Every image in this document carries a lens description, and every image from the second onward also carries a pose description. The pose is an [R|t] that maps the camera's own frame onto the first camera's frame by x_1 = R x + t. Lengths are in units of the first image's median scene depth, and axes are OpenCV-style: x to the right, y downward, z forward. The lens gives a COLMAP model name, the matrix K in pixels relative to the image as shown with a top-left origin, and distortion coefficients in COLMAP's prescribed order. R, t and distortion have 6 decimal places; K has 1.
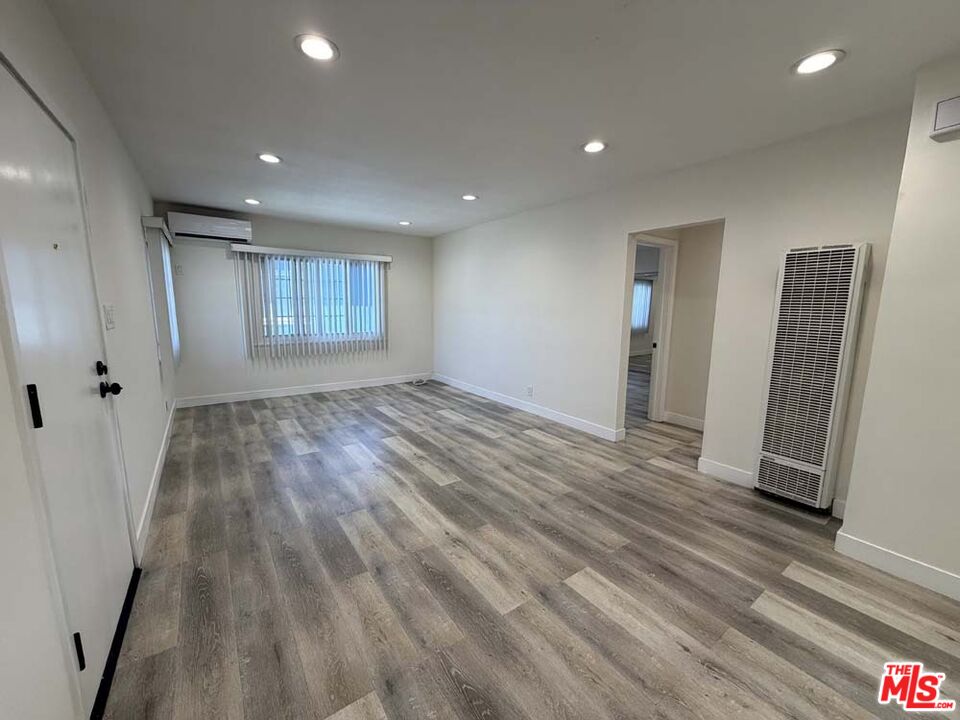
lens RADIAL K [[382.6, 0, 479.5], [0, 382.6, 357.3], [0, 0, 1]] dist [-0.002078, 0.000731]
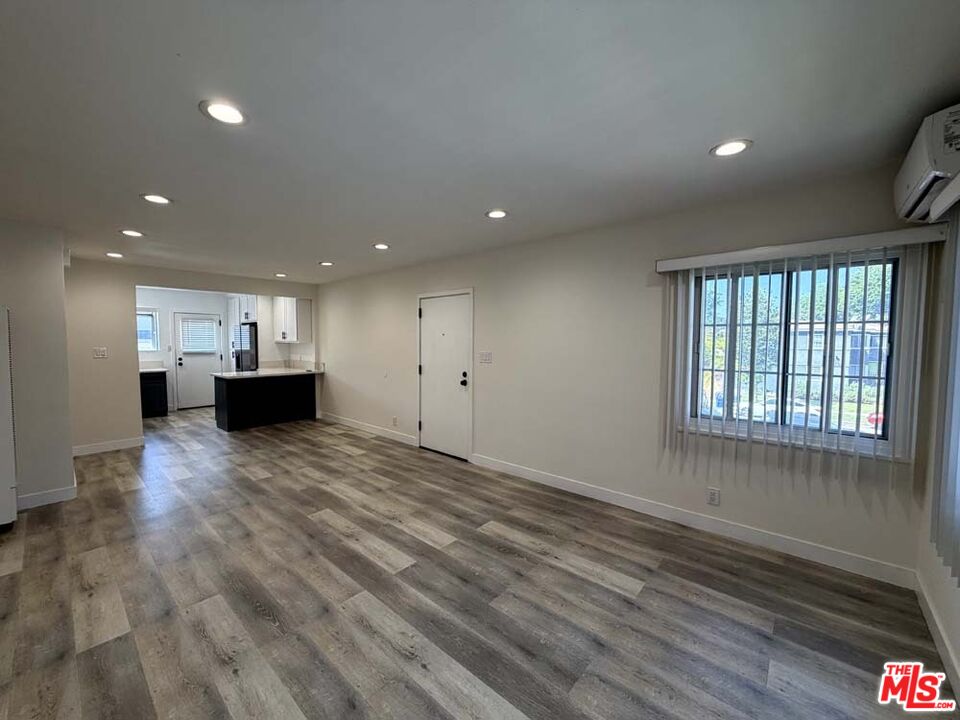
lens RADIAL K [[382.6, 0, 476.9], [0, 382.6, 357.1], [0, 0, 1]] dist [-0.002078, 0.000731]
pose [[-0.975672, -0.004642, -0.219187, -0.222259], [-0.044211, 0.983402, 0.175971, -0.263855], [0.214732, 0.181380, -0.959683, 1.660967]]
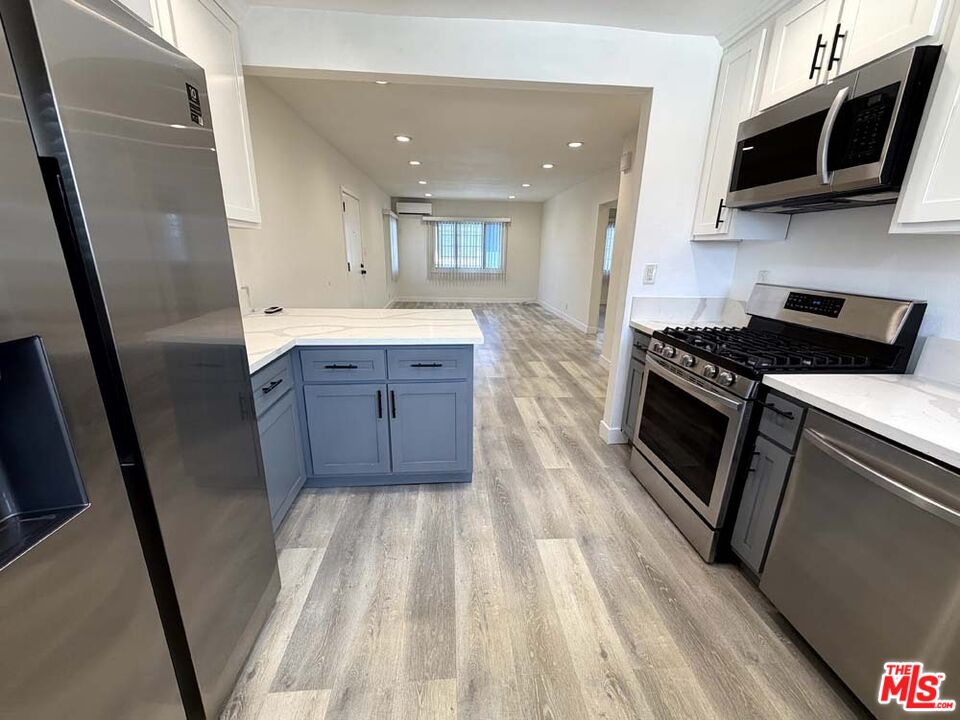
lens RADIAL K [[382.6, 0, 474.5], [0, 382.6, 360.1], [0, 0, 1]] dist [-0.002078, 0.000731]
pose [[0.852111, 0.144434, -0.503036, 0.810524], [-0.077472, 0.985386, 0.151696, 0.126935], [0.517595, -0.090291, 0.850848, -0.707386]]
